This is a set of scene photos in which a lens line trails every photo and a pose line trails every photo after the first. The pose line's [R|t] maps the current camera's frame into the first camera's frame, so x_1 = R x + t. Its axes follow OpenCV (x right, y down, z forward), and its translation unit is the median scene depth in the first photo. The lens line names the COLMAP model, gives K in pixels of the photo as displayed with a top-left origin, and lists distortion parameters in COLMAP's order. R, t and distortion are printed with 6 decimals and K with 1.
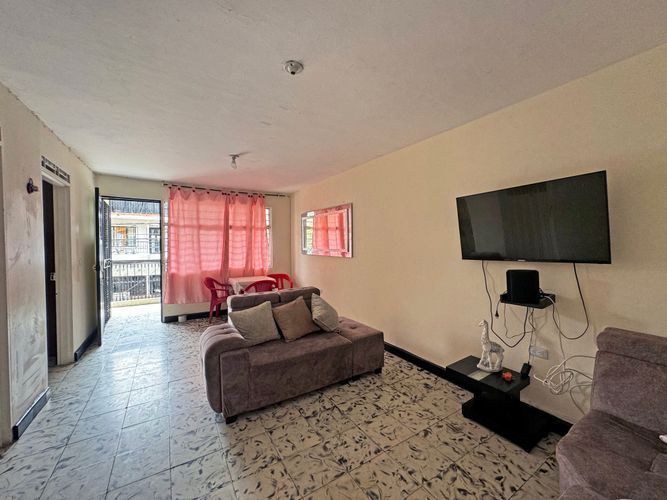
lens RADIAL K [[266.9, 0, 328.1], [0, 266.9, 251.9], [0, 0, 1]] dist [-0.002363, 0.000031]
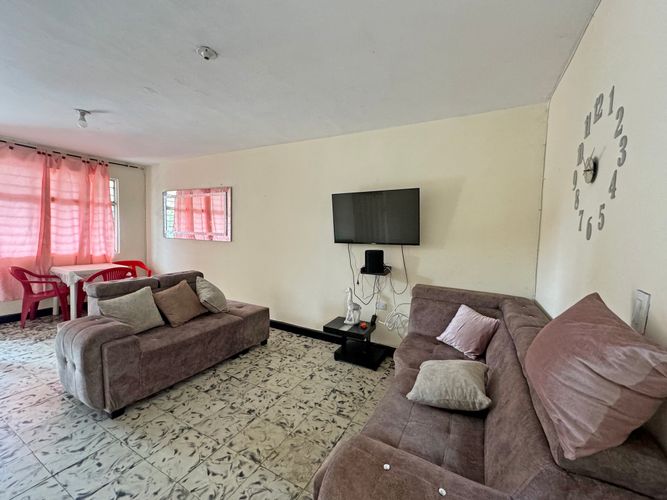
lens RADIAL K [[266.9, 0, 328.1], [0, 266.9, 251.9], [0, 0, 1]] dist [-0.002363, 0.000031]
pose [[0.875606, -0.003416, 0.483013, -0.163810], [-0.020939, 0.998767, 0.045022, 0.015657], [-0.482571, -0.049536, 0.874455, -0.122055]]
